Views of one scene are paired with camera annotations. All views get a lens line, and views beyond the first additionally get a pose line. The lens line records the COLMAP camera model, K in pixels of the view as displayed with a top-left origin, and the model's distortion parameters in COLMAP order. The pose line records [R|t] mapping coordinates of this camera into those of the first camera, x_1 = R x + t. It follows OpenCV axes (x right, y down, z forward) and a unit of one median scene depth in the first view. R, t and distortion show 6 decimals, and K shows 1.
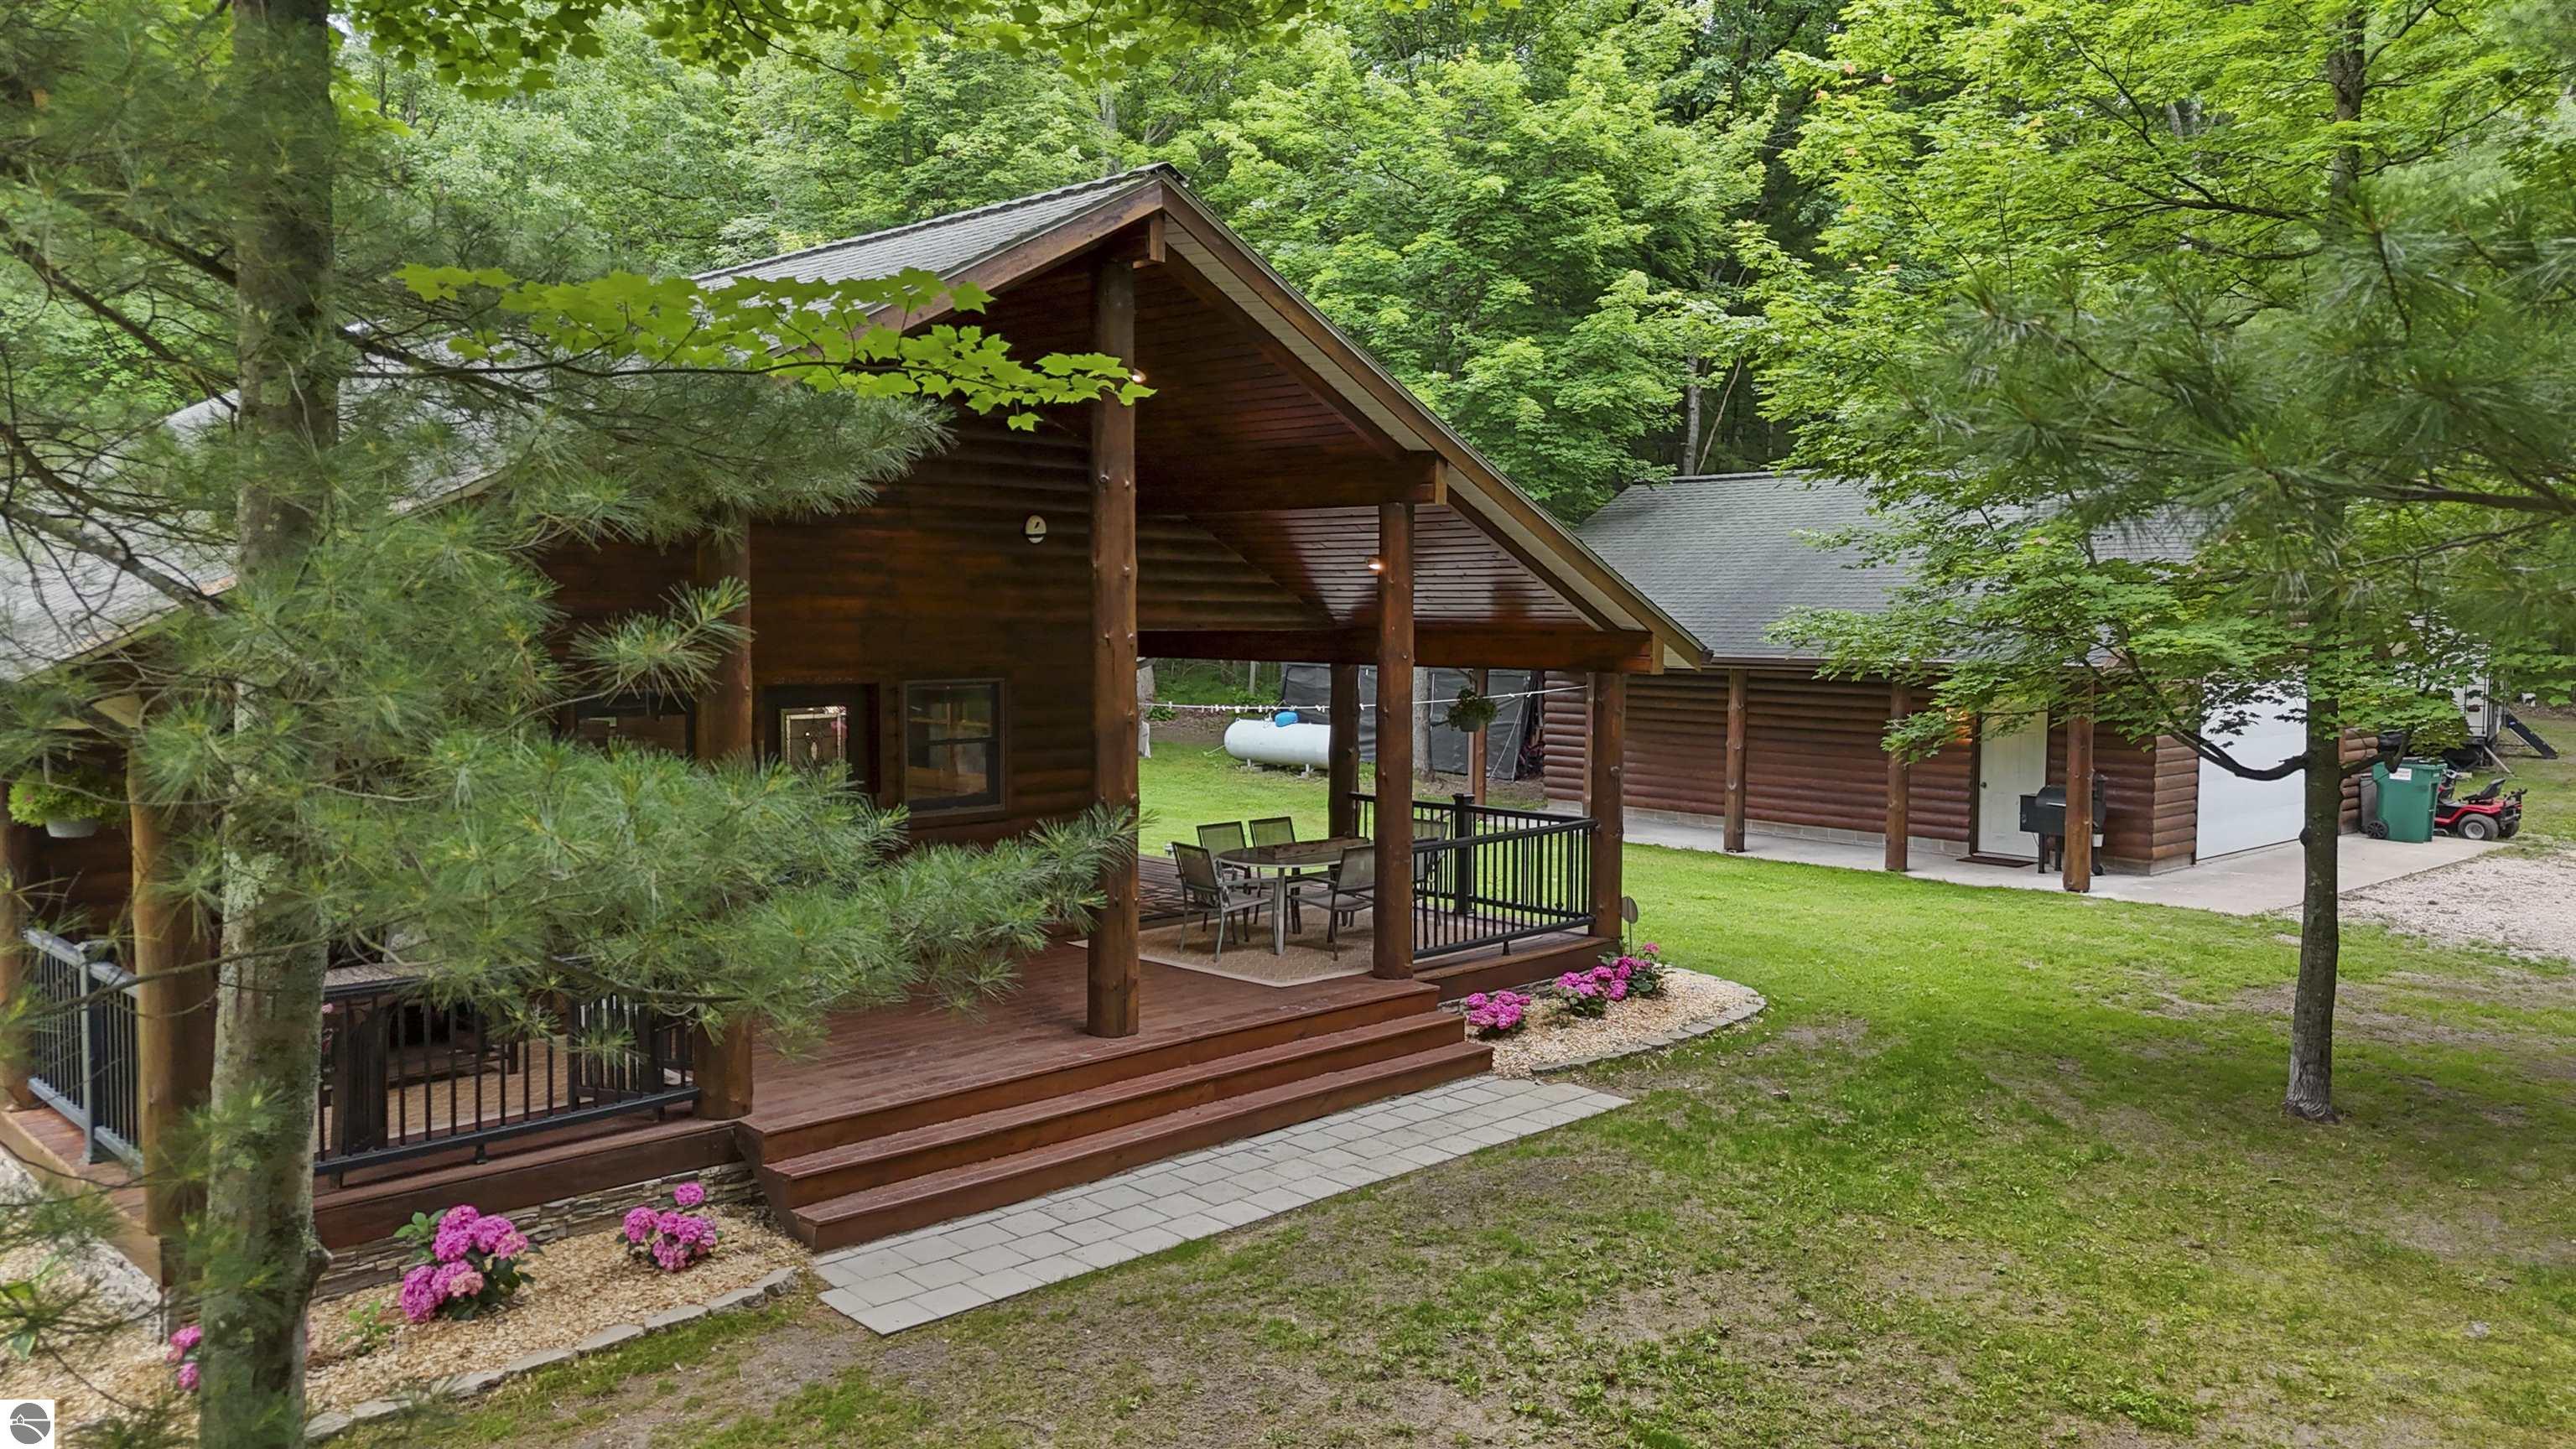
lens RADIAL K [[1878.7, 0, 1293.5], [0, 1878.7, 731.9], [0, 0, 1]] dist [0.102242, -0.116416]
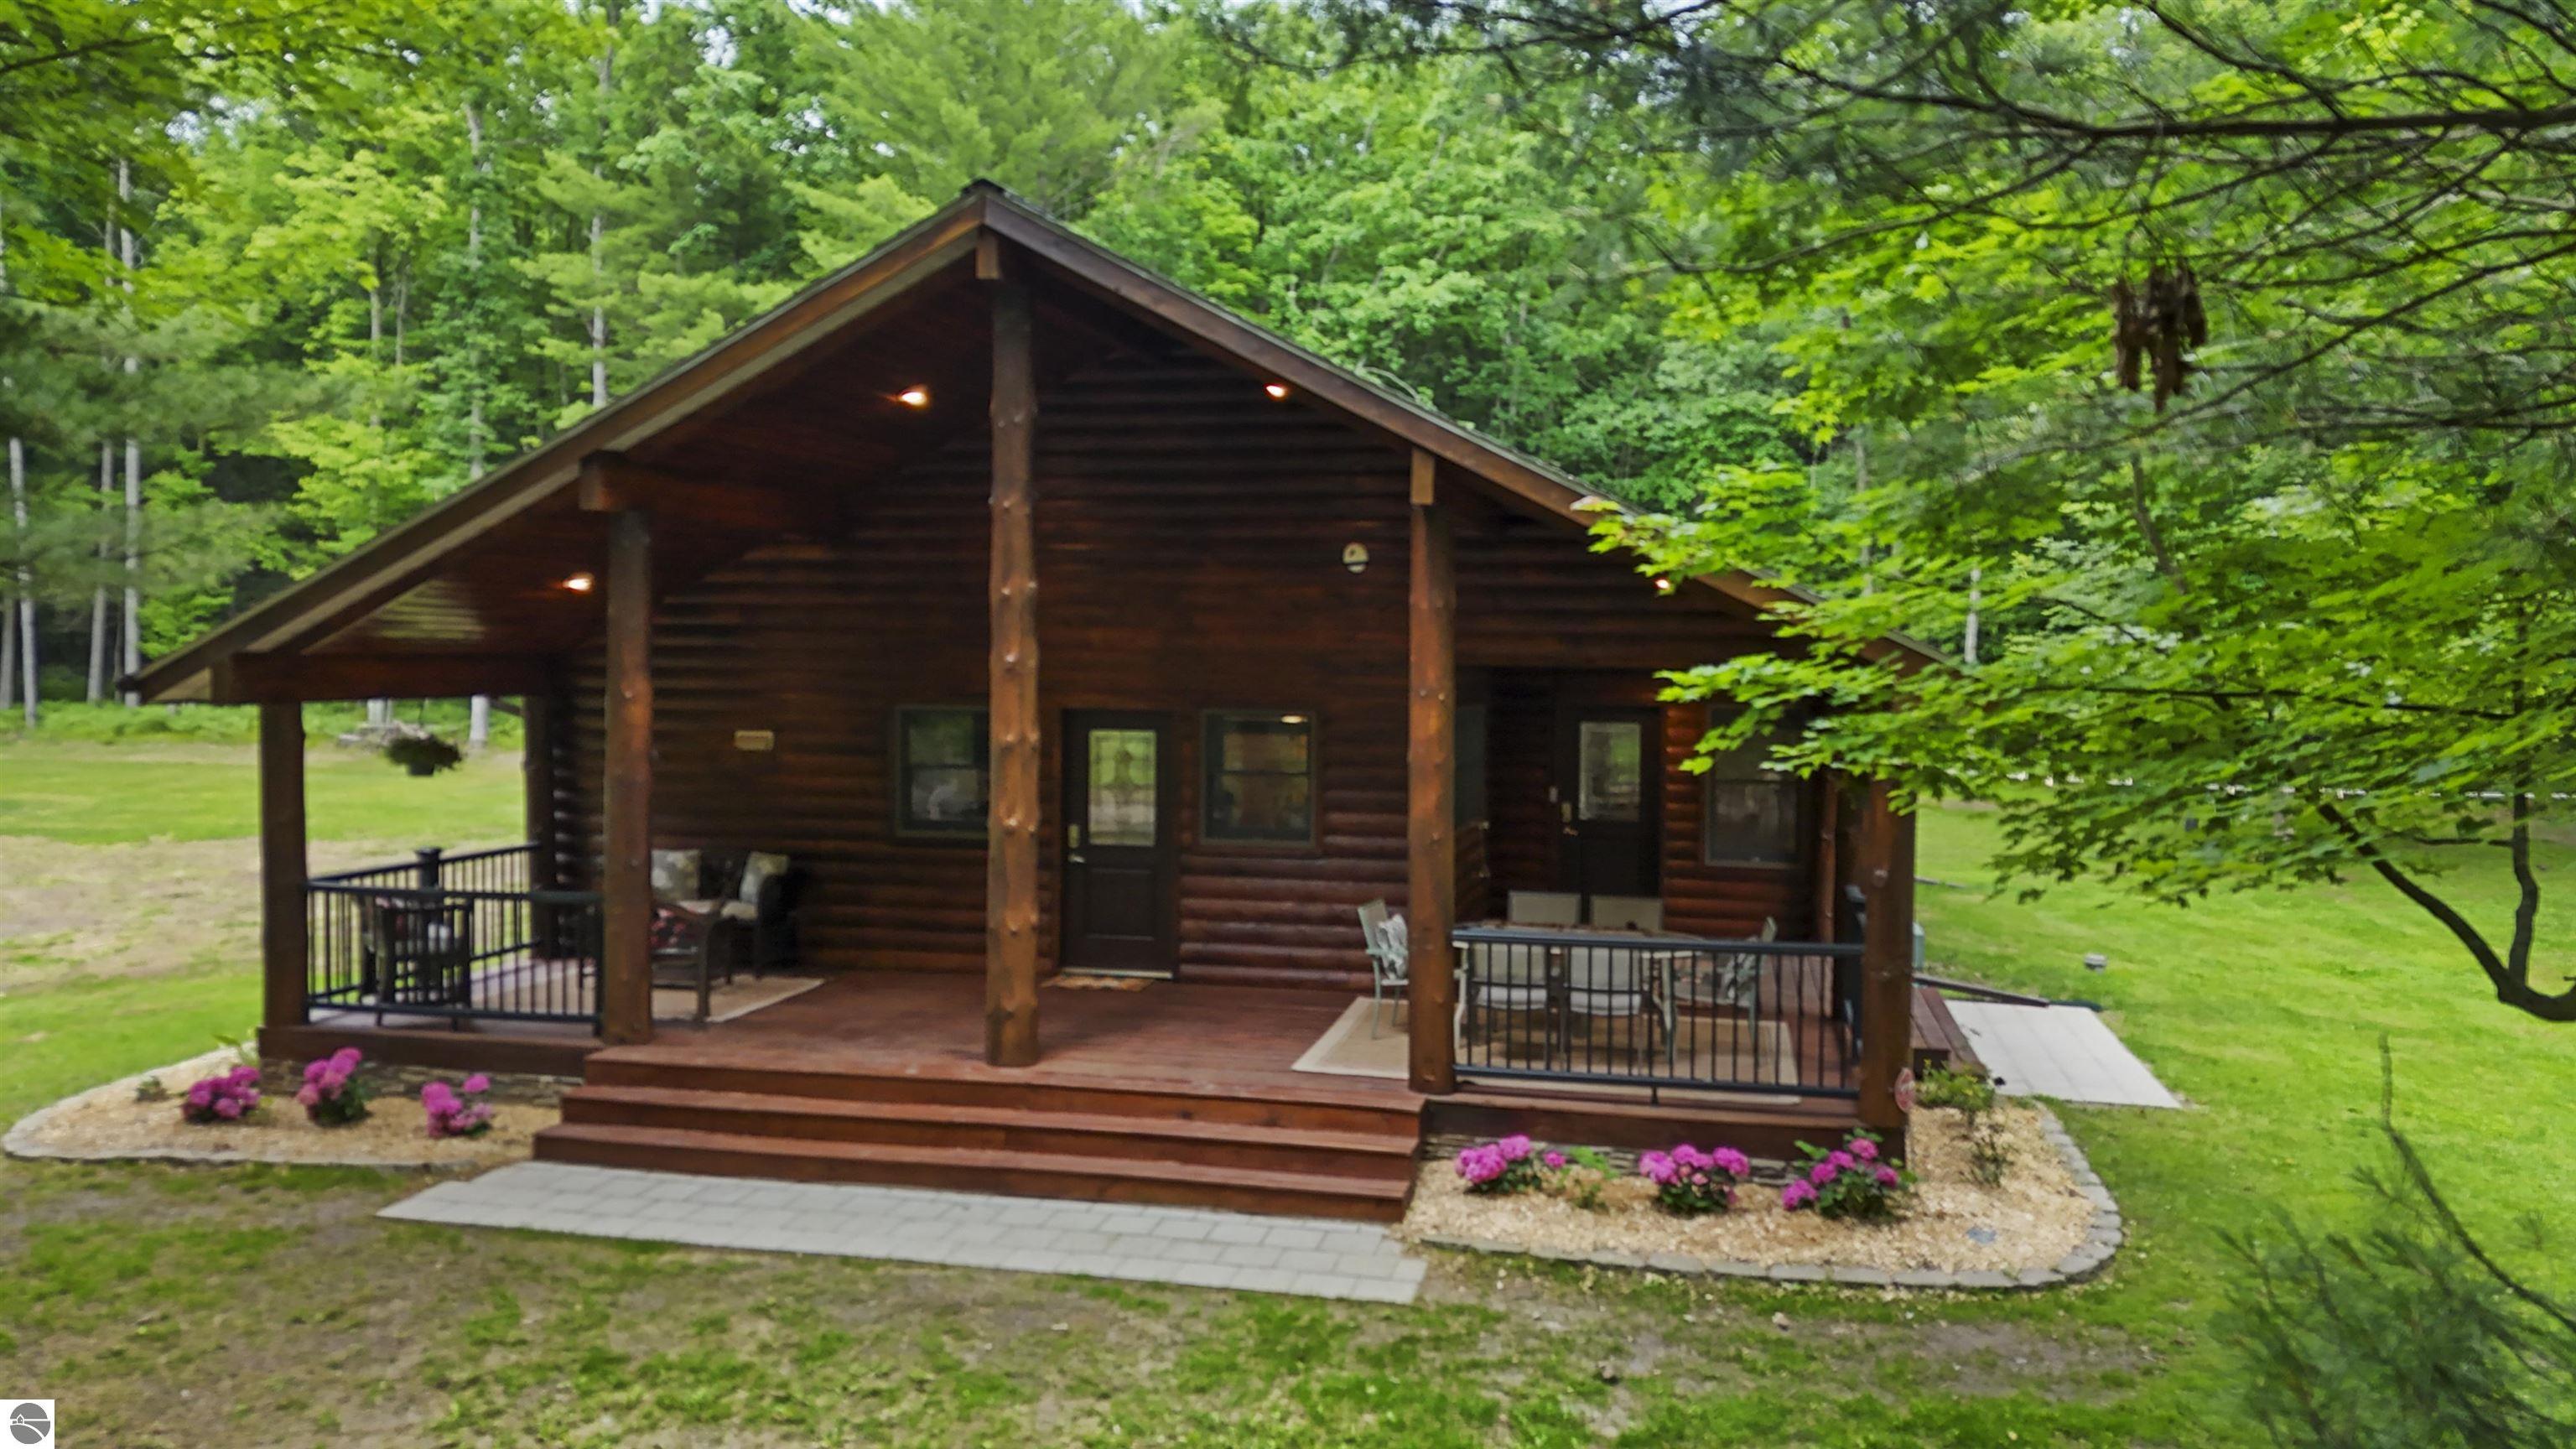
lens RADIAL K [[1878.7, 0, 1293.5], [0, 1878.7, 731.9], [0, 0, 1]] dist [0.102242, -0.116416]
pose [[0.533923, 0.038382, -0.844661, 0.880352], [-0.063334, 0.997978, 0.005315, -0.030294], [0.843157, 0.050658, 0.535275, 0.638098]]
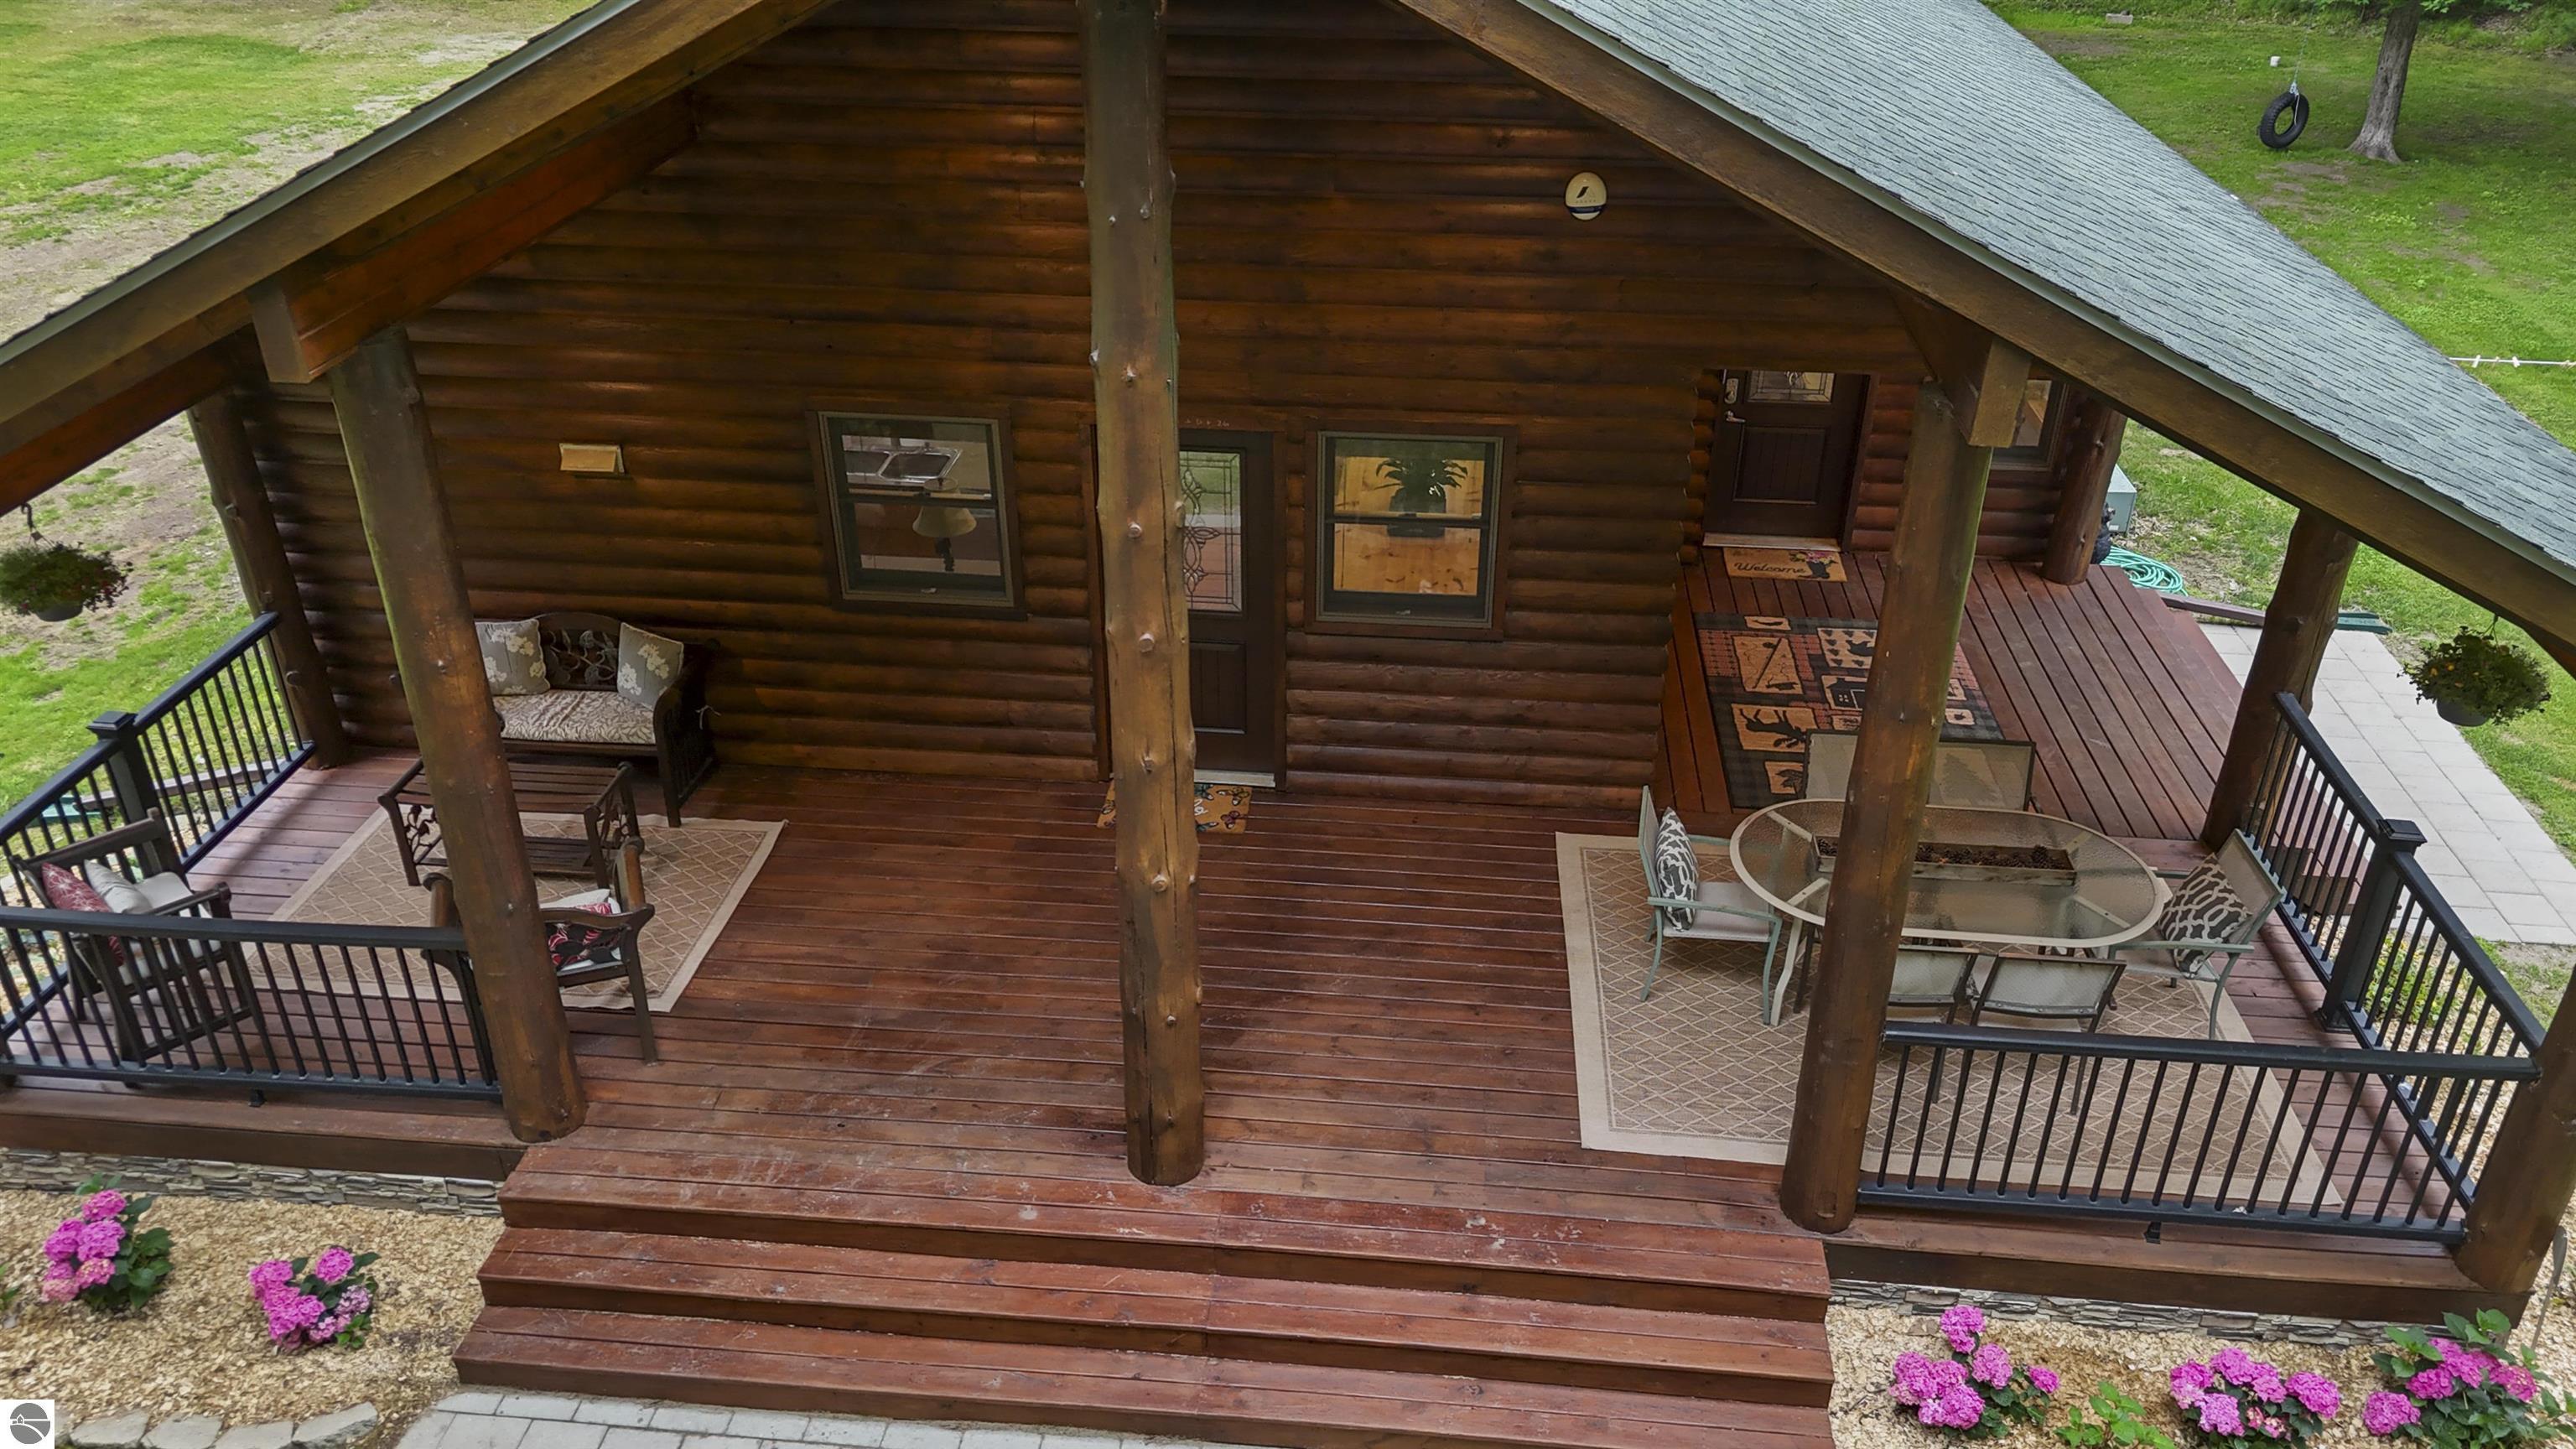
lens RADIAL K [[1878.7, 0, 1293.5], [0, 1878.7, 731.9], [0, 0, 1]] dist [0.102242, -0.116416]
pose [[0.642086, 0.380007, -0.665823, 0.343493], [-0.051195, 0.887819, 0.457337, -0.302043], [0.764921, -0.259563, 0.589510, 0.742654]]
